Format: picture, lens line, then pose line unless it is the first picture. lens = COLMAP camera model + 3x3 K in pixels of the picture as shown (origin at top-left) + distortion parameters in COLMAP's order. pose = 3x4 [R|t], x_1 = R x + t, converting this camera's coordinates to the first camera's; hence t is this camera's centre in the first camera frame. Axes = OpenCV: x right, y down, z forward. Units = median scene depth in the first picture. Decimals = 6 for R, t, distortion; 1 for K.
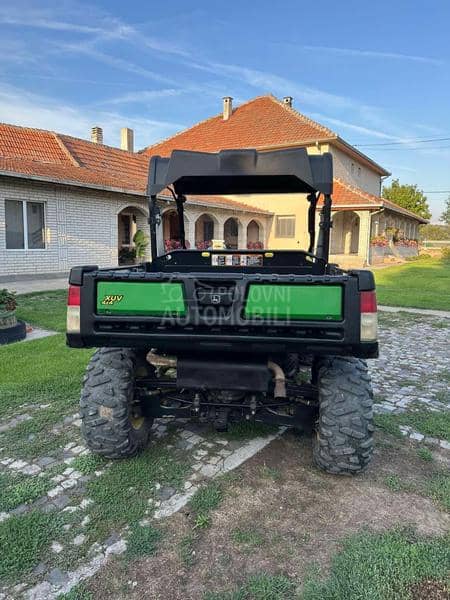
lens RADIAL K [[426.1, 0, 227.0], [0, 426.1, 288.6], [0, 0, 1]] dist [0.016594, -0.022137]
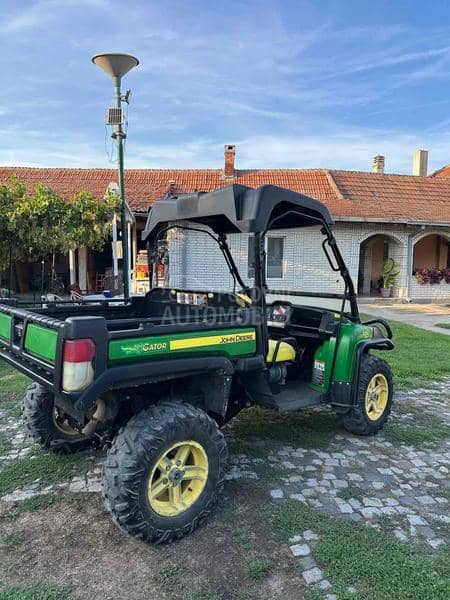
lens RADIAL K [[426.1, 0, 222.2], [0, 426.1, 284.4], [0, 0, 1]] dist [0.016594, -0.022137]
pose [[0.736575, 0.031109, -0.675641, 0.773218], [-0.079153, 0.996042, -0.040431, -0.067193], [0.671709, 0.083259, 0.736122, 0.301042]]
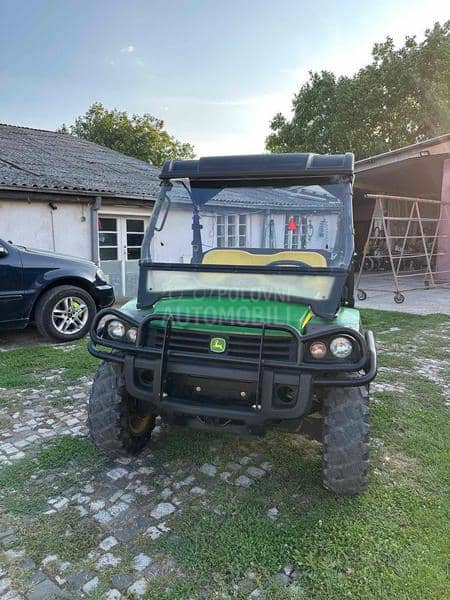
lens RADIAL K [[421.0, 0, 221.5], [0, 421.0, 306.2], [0, 0, 1]] dist [0.020627, -0.031289]
pose [[-0.988699, -0.044474, 0.143165, -0.022016], [-0.002491, 0.959723, 0.280938, -0.267936], [-0.149893, 0.277406, -0.948988, 2.182561]]
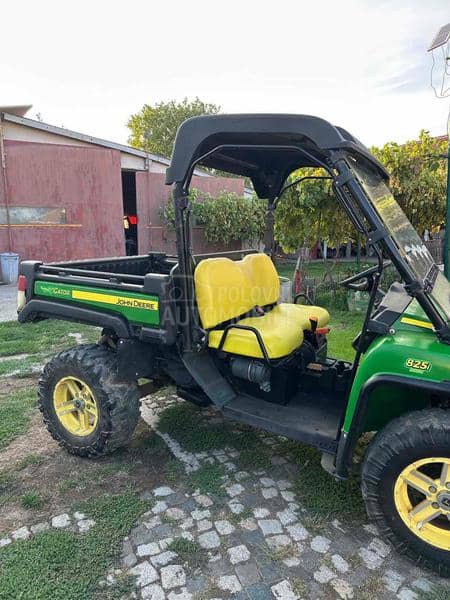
lens RADIAL K [[421.0, 0, 223.9], [0, 421.0, 297.4], [0, 0, 1]] dist [0.020627, -0.031289]
pose [[-0.376124, 0.139395, -0.916024, 0.870875], [-0.113685, 0.974207, 0.194929, -0.173751], [0.919569, 0.177456, -0.350575, 1.331656]]
